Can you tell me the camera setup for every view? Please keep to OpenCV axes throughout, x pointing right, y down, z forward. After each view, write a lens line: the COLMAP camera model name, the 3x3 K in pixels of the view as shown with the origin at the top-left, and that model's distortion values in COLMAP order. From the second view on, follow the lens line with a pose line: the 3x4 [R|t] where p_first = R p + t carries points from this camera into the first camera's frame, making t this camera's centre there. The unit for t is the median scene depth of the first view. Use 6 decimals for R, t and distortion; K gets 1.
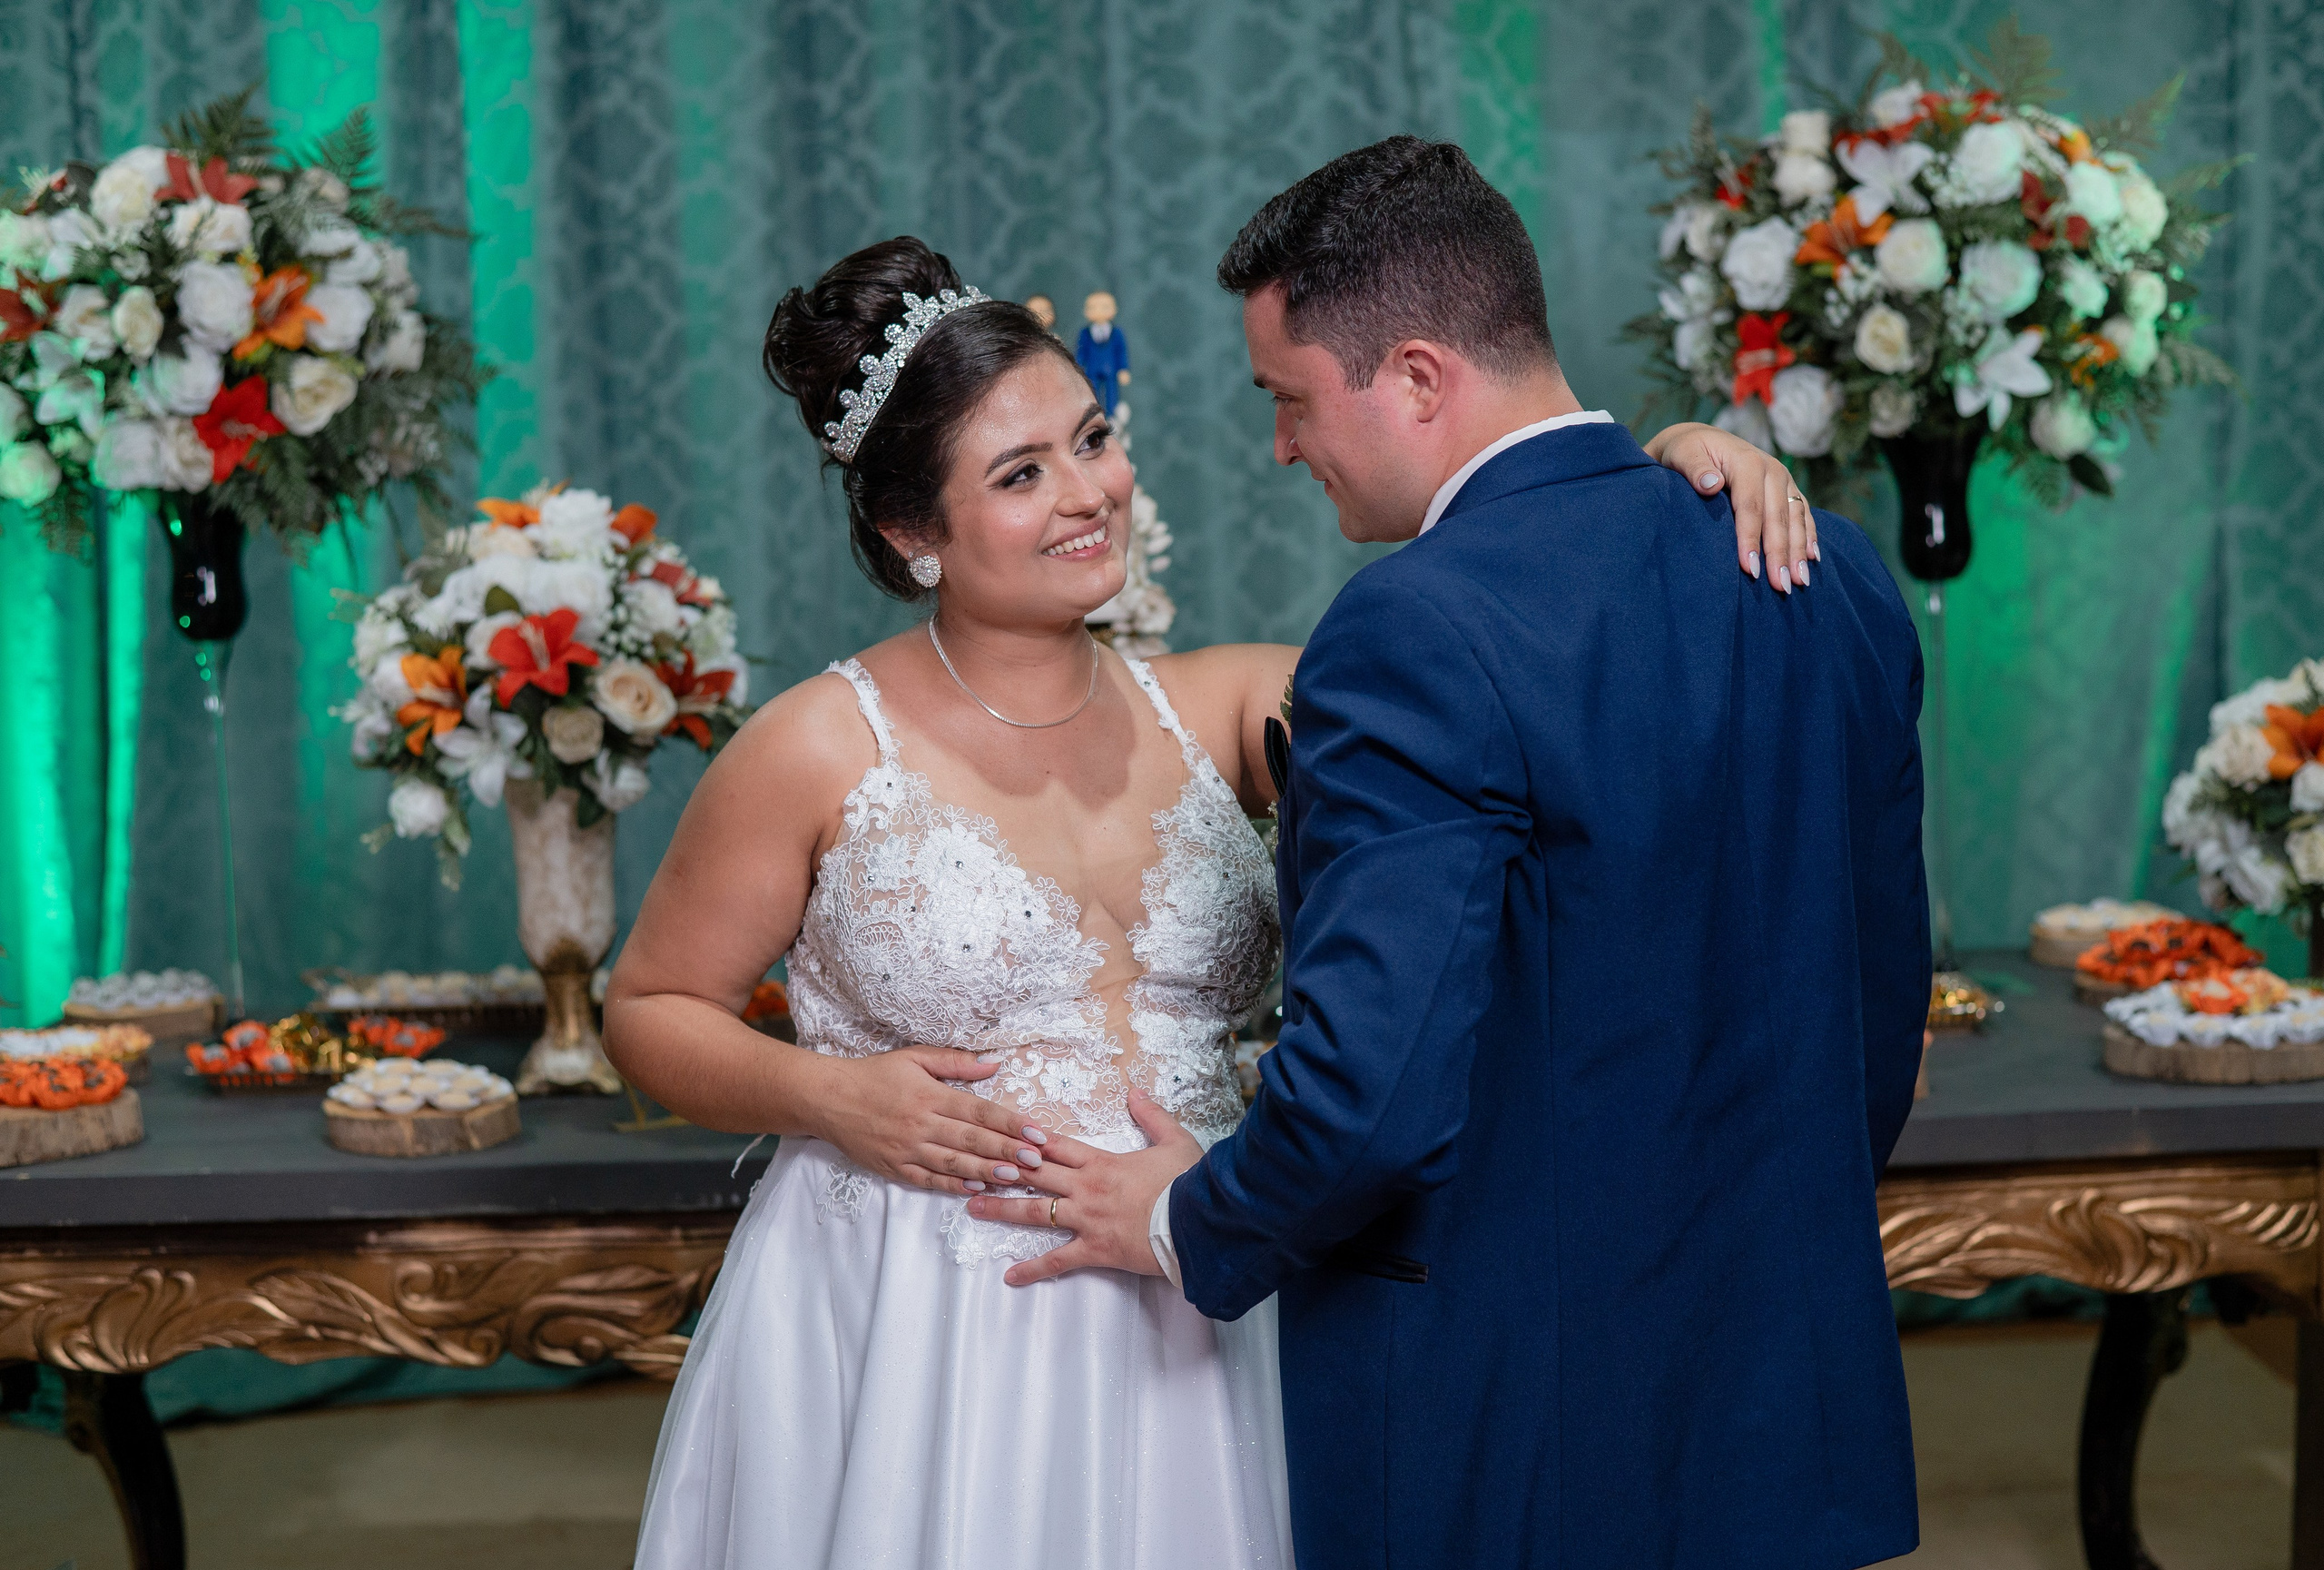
lens RADIAL K [[3468.5, 0, 1206.9], [0, 3468.5, 764.6], [0, 0, 1]] dist [0.002954, 0.064838]
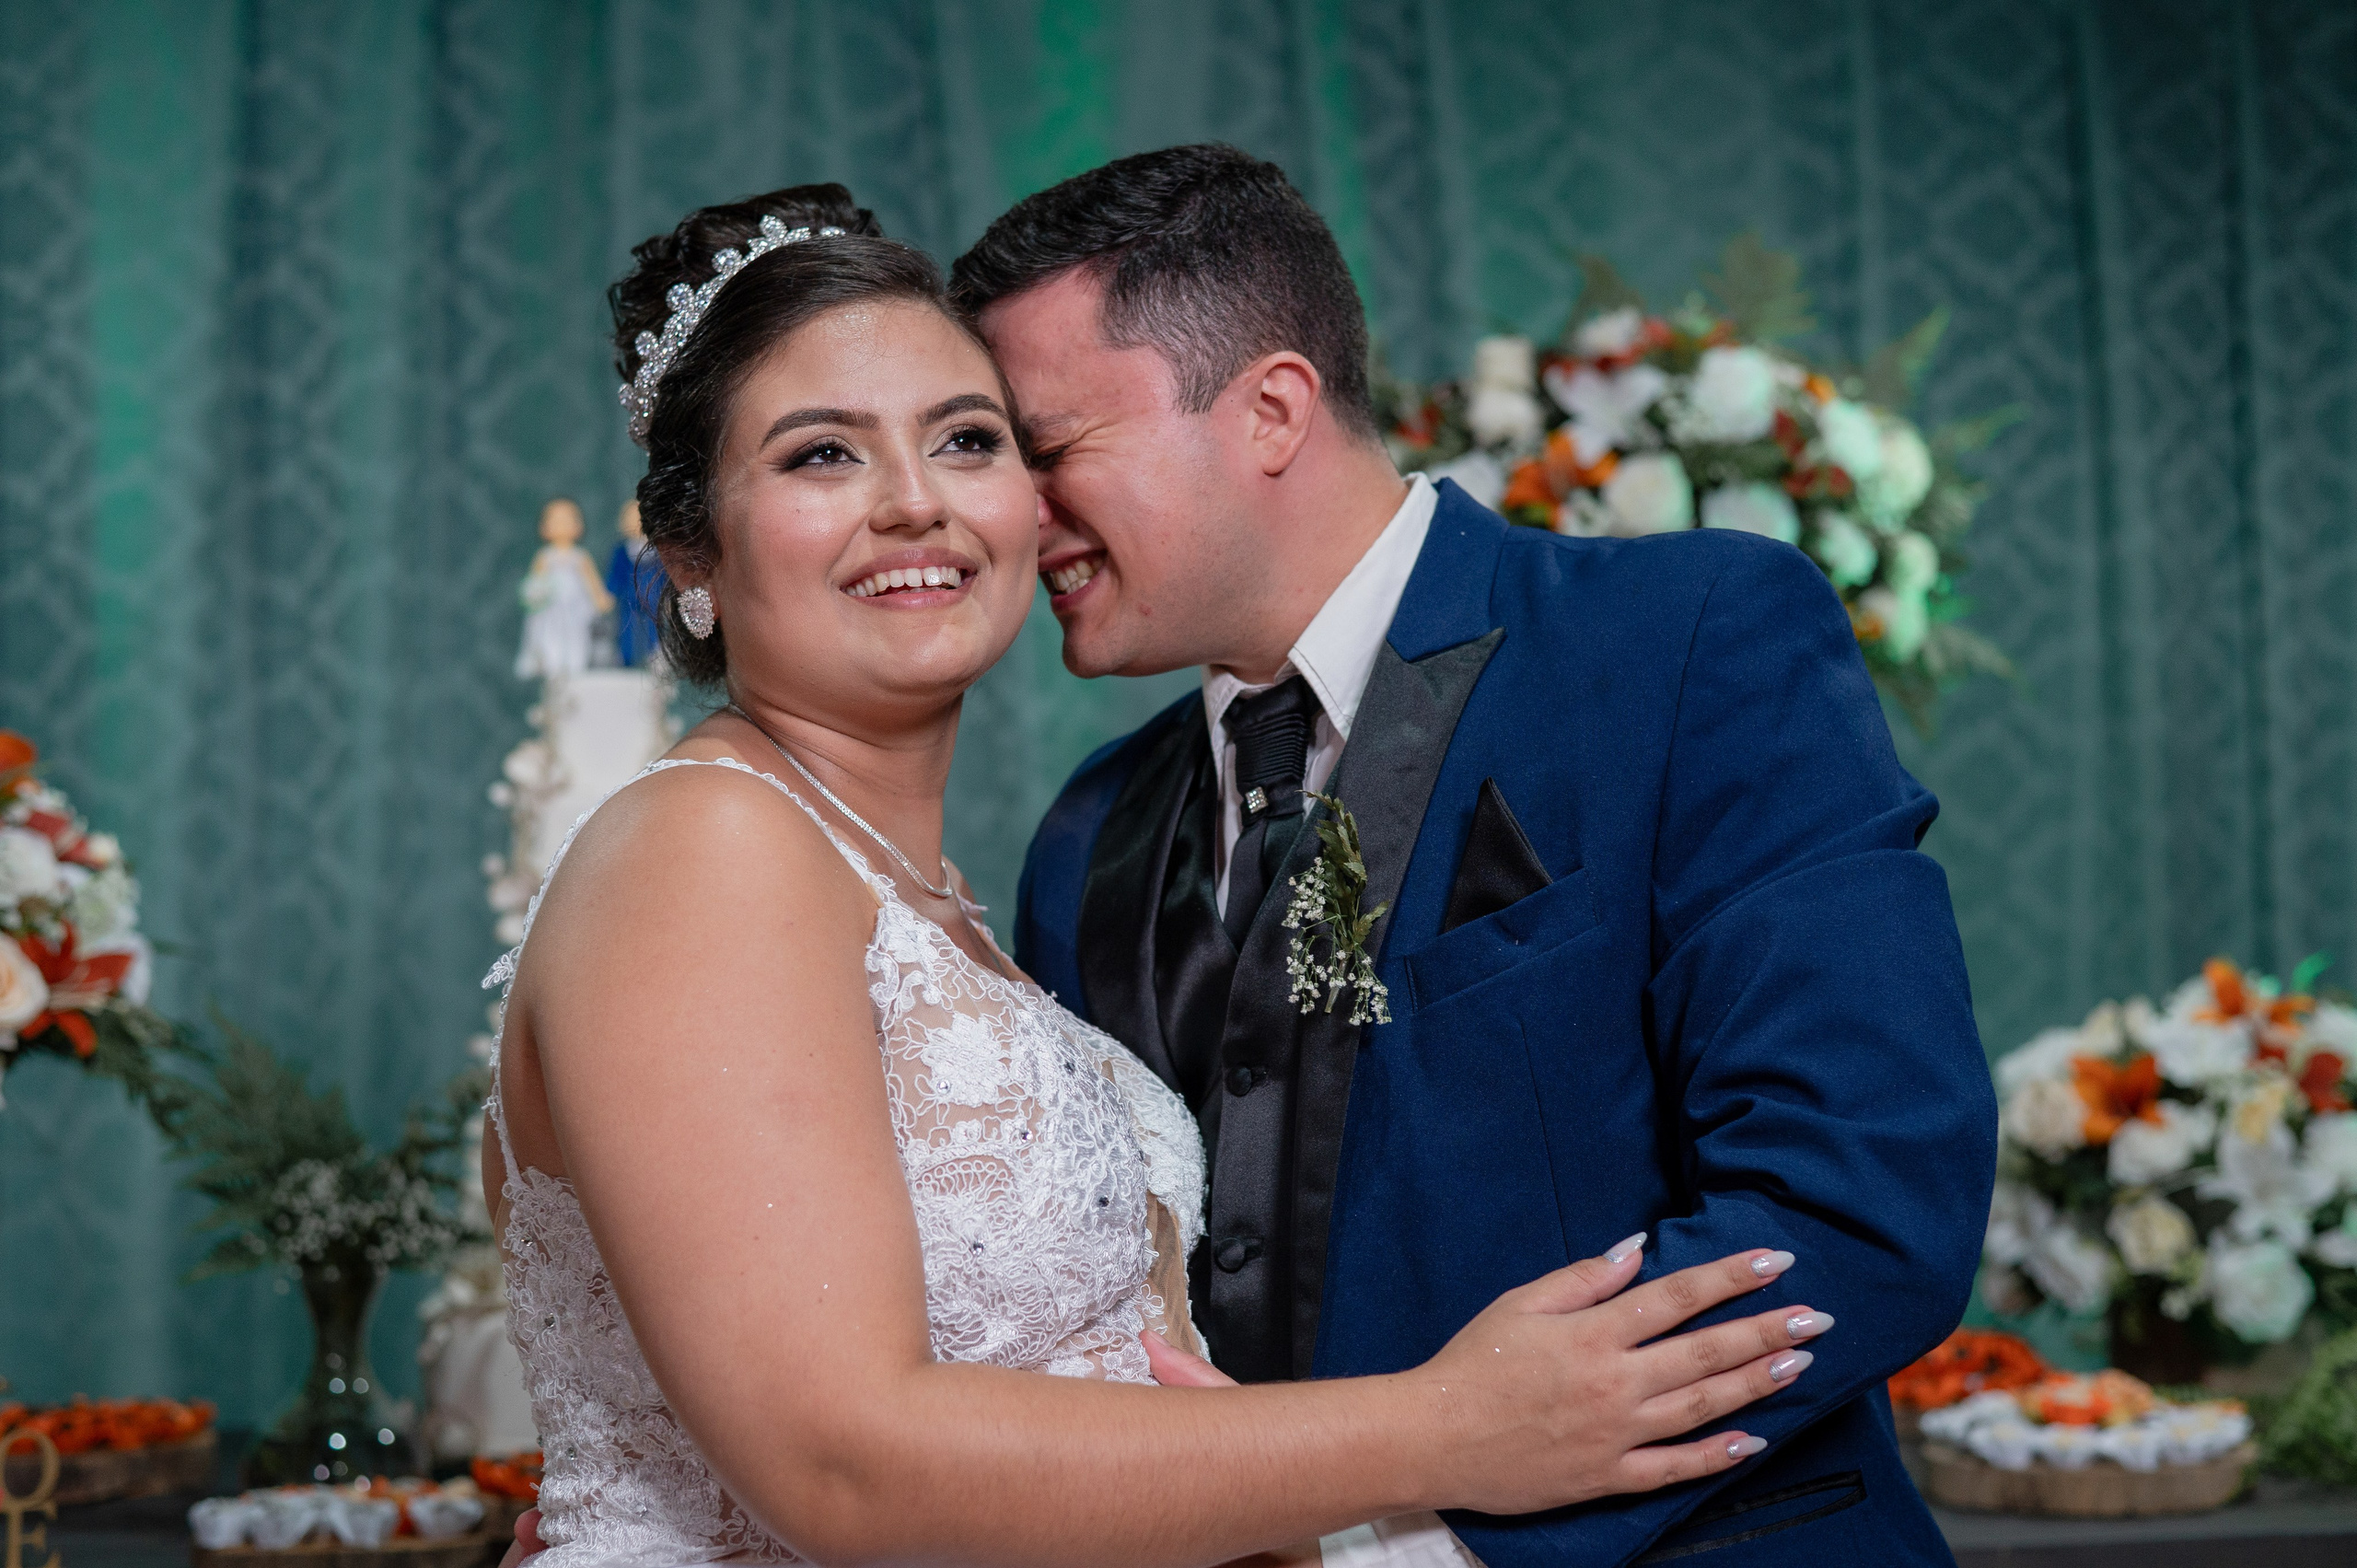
lens RADIAL K [[3438.0, 0, 1181.9], [0, 3438.0, 785.0], [0, 0, 1]] dist [0.009946, -0.014573]
pose [[0.987524, 0.031240, 0.154337, -0.028605], [-0.008652, 0.989407, -0.144910, 0.039367], [-0.157230, 0.141766, 0.977334, 0.233728]]
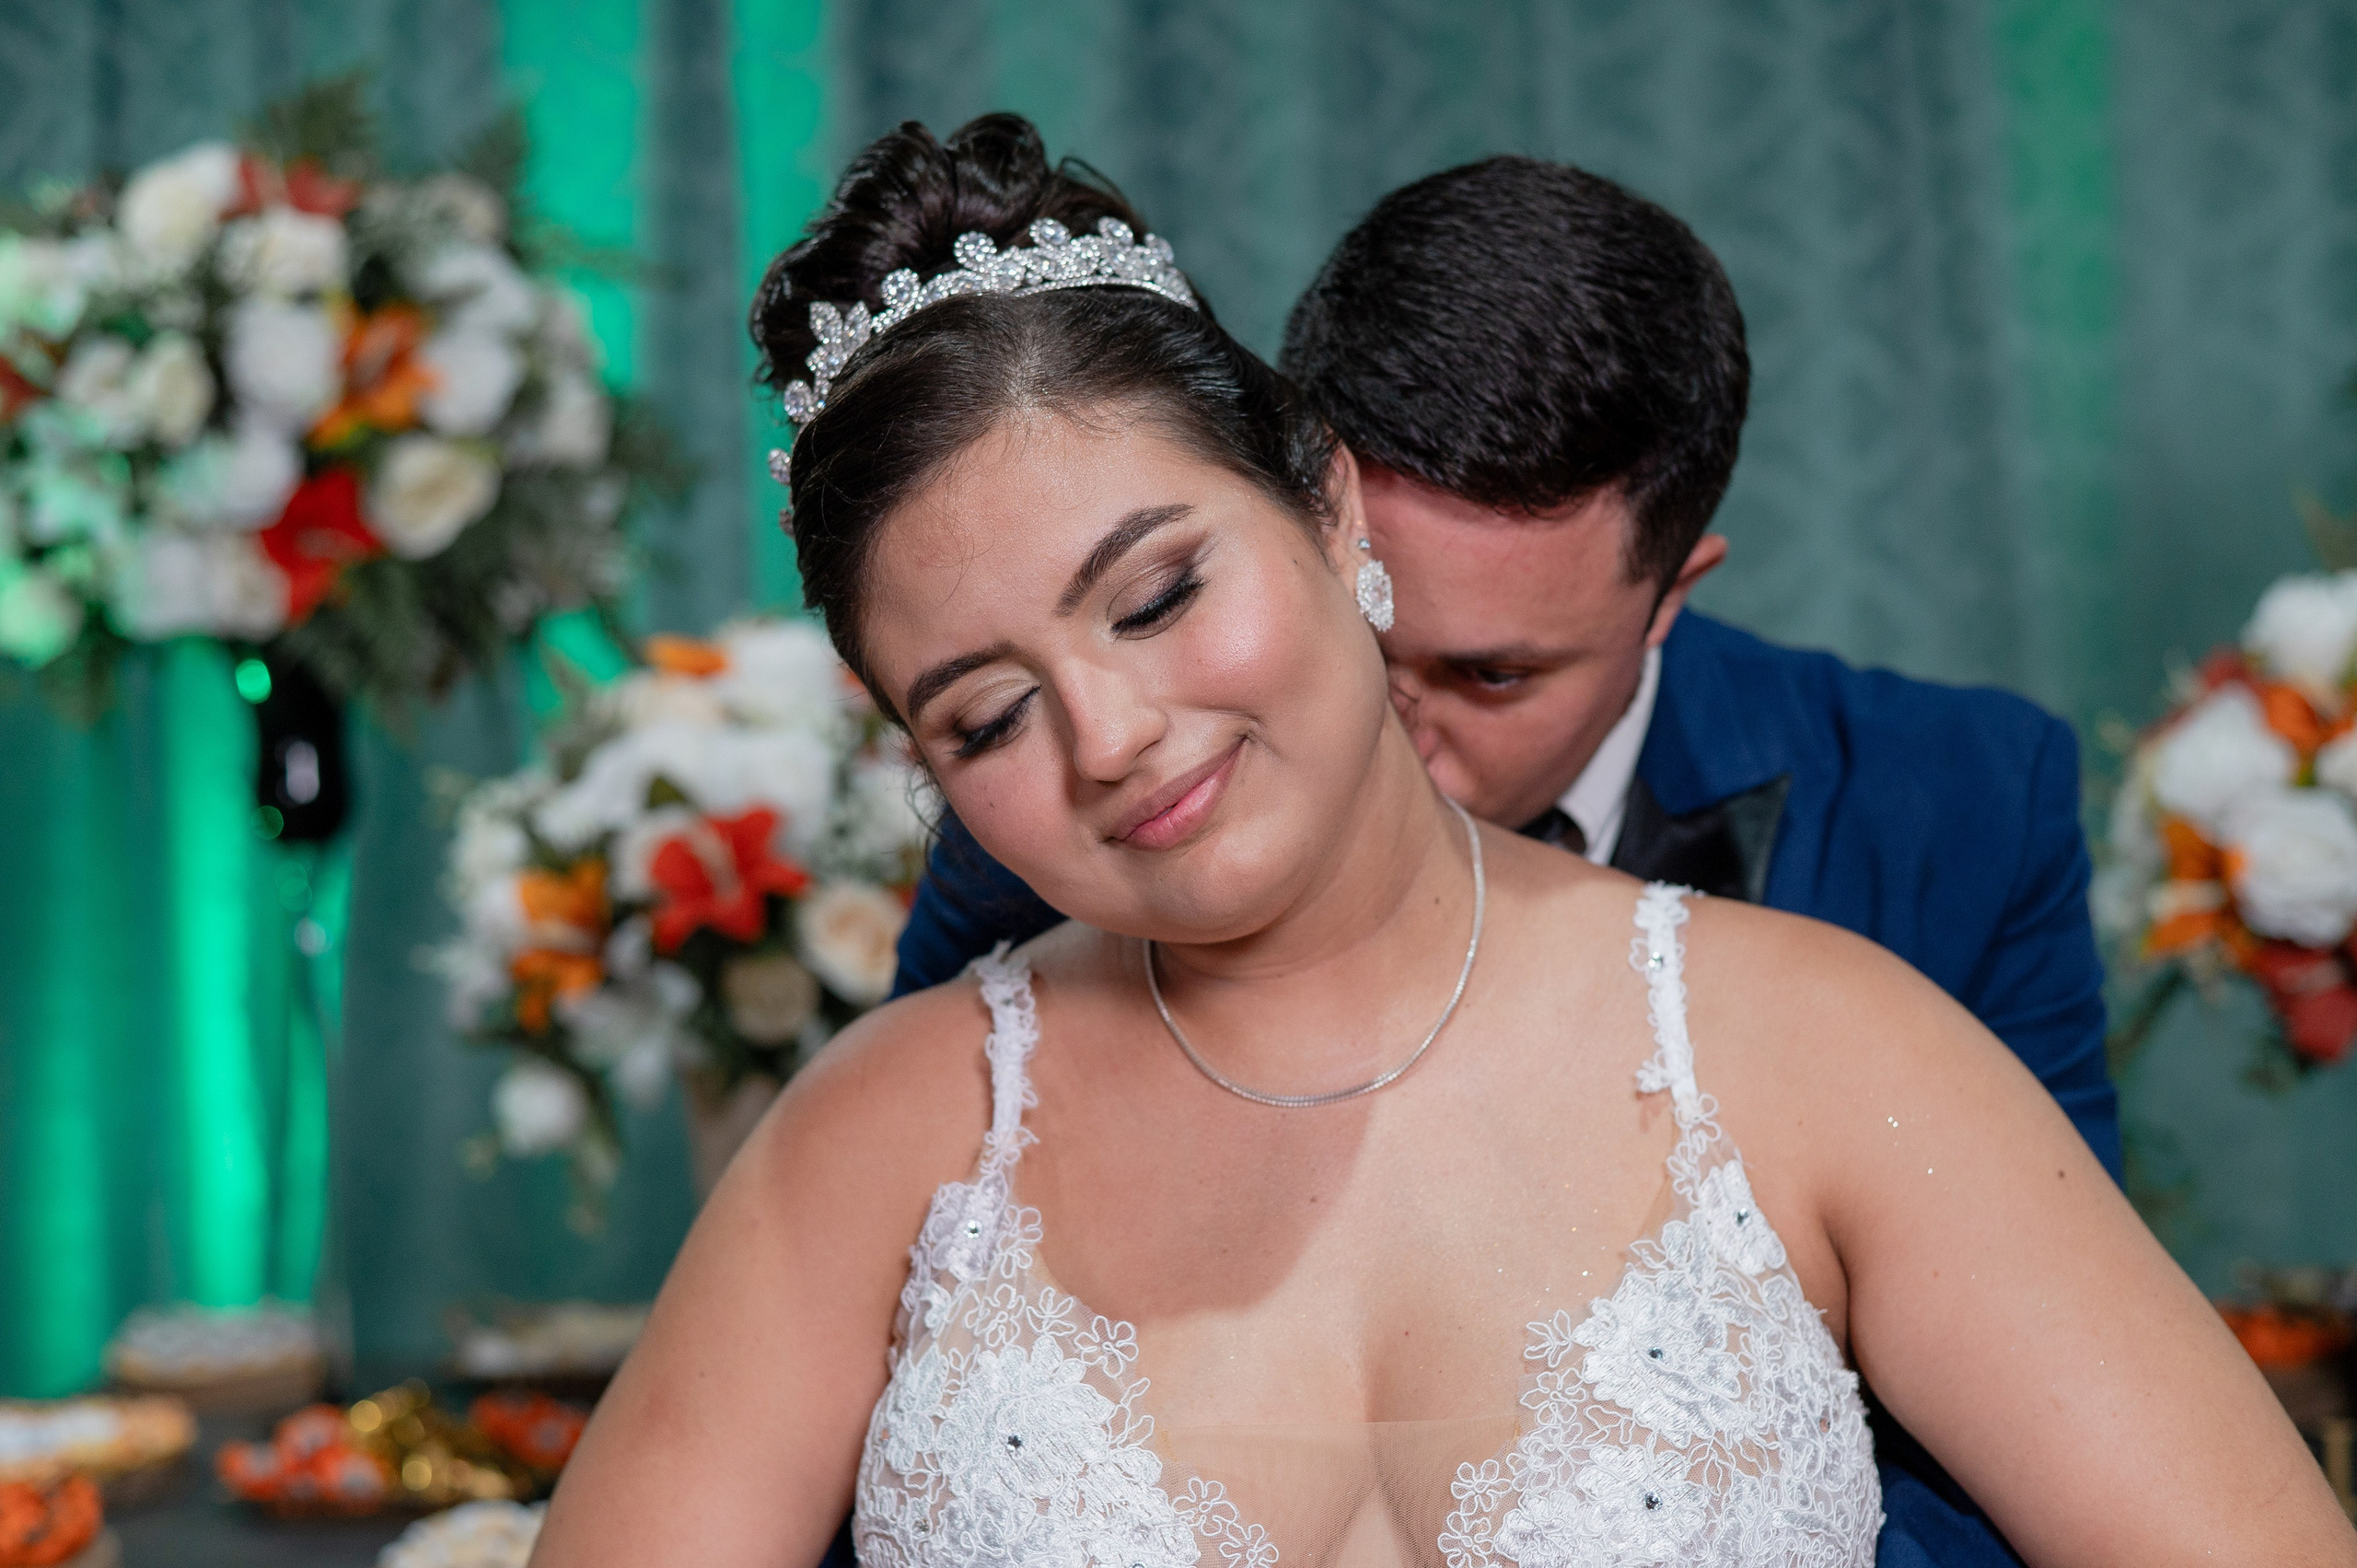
lens RADIAL K [[3468.0, 0, 1235.1], [0, 3468.0, 791.8], [0, 0, 1]] dist [0.029883, -0.015592]
pose [[0.994466, -0.003485, -0.105000, -0.026170], [-0.001042, 0.999074, -0.043023, -0.018049], [0.105053, 0.042894, 0.993541, 0.335035]]
